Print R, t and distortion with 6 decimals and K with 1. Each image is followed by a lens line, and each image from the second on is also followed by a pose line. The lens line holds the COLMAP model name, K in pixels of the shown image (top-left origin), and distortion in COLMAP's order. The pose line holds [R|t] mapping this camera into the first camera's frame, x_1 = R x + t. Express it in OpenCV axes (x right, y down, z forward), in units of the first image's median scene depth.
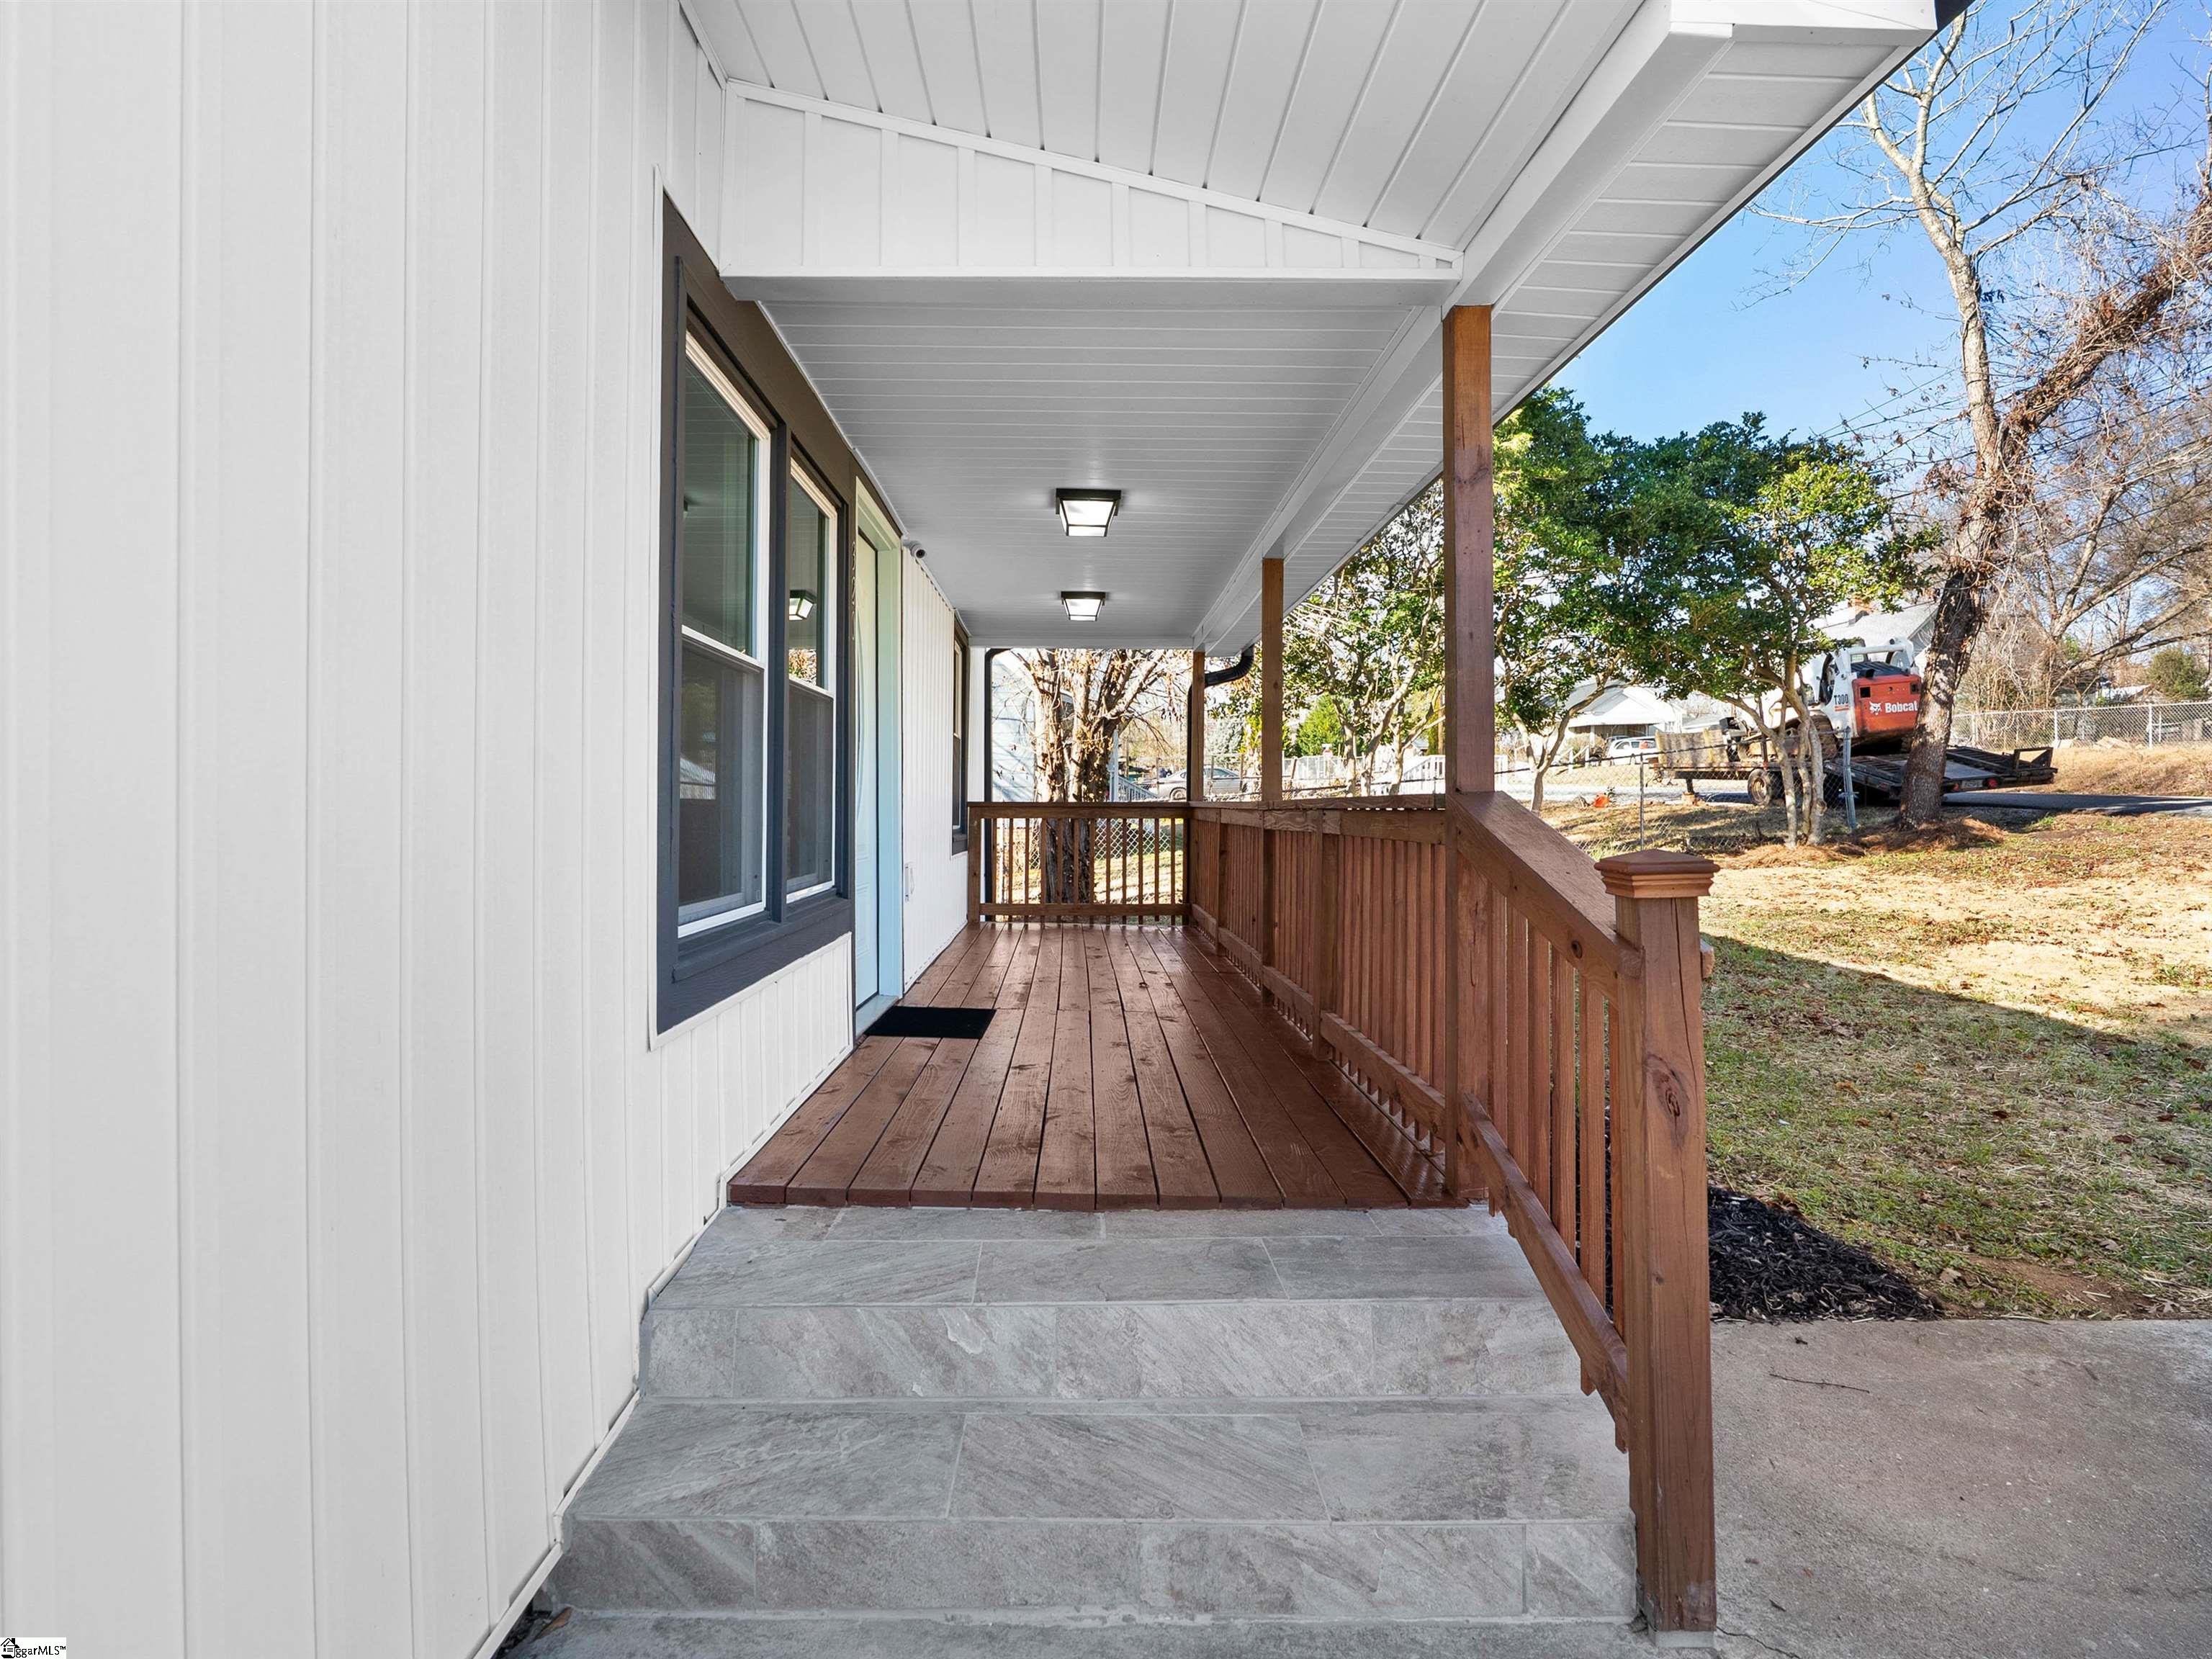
lens RADIAL K [[1125.4, 0, 1101.3], [0, 1125.4, 816.2], [0, 0, 1]] dist [-0.017706, 0.007979]
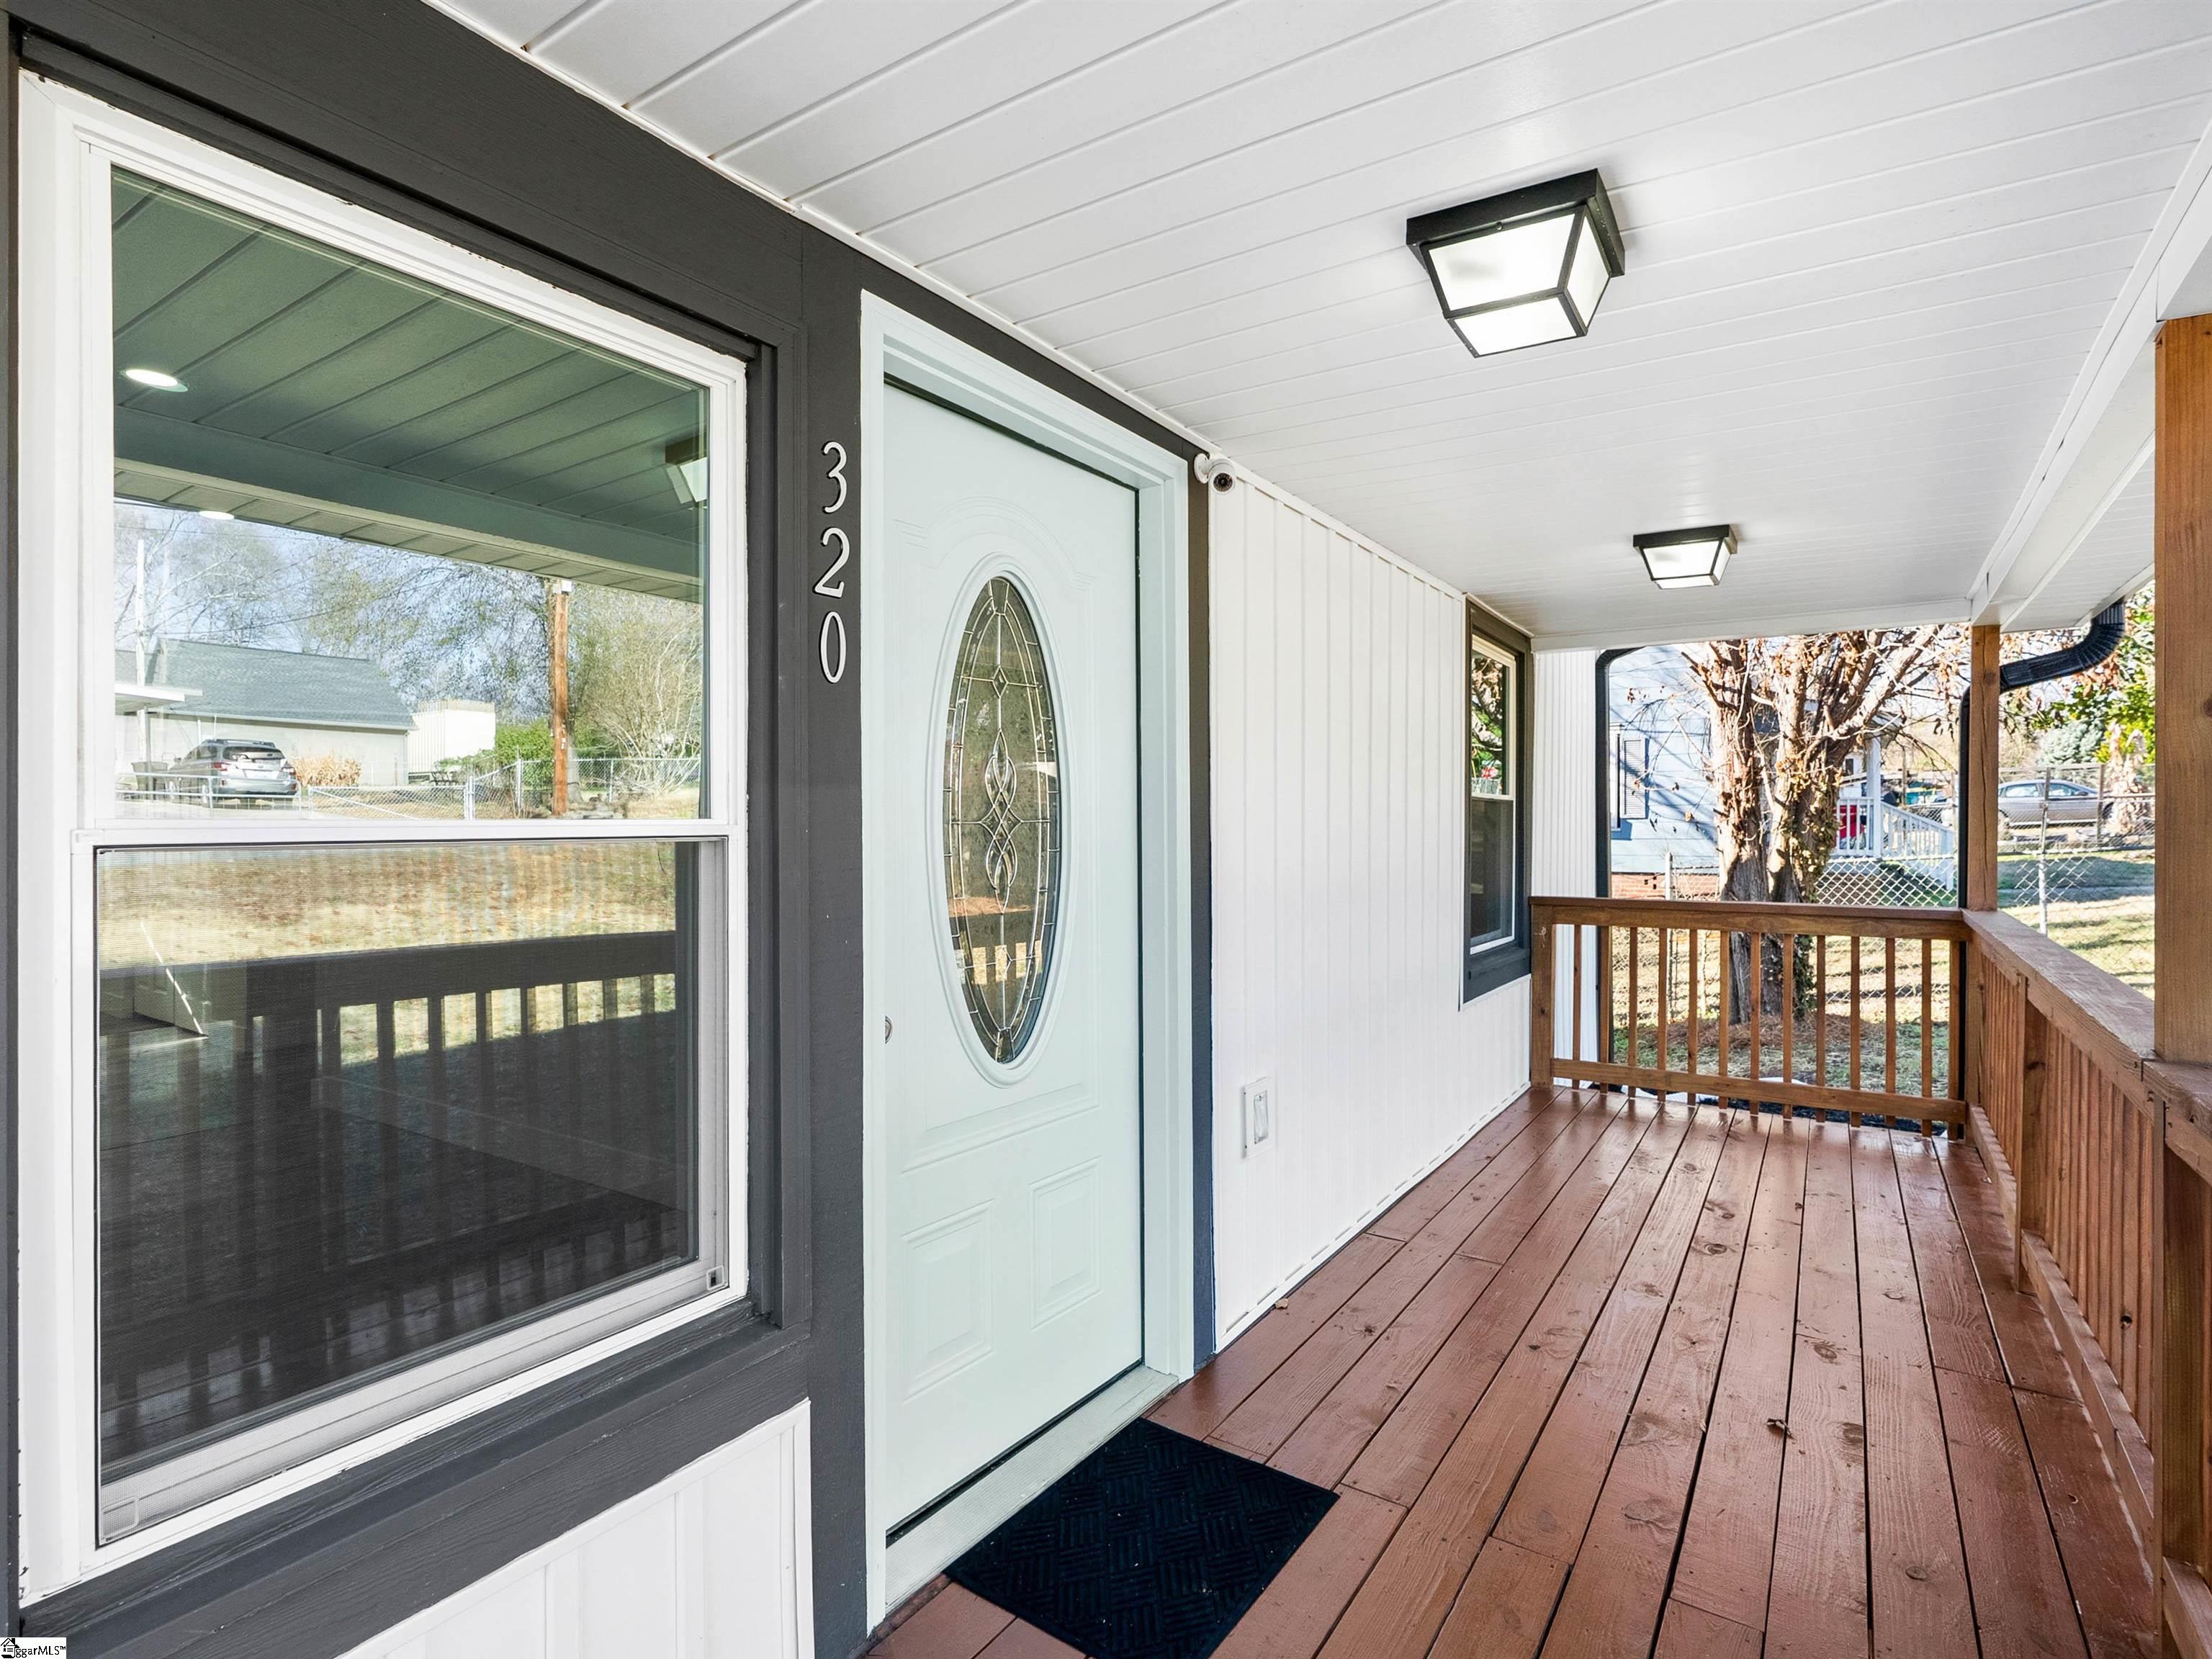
lens RADIAL K [[1125.4, 0, 1109.3], [0, 1125.4, 824.6], [0, 0, 1]] dist [-0.017706, 0.007979]
pose [[0.823506, -0.001320, -0.567306, 0.028732], [-0.003010, 0.999973, -0.006696, -0.030859], [0.567300, 0.007222, 0.823480, 0.216329]]
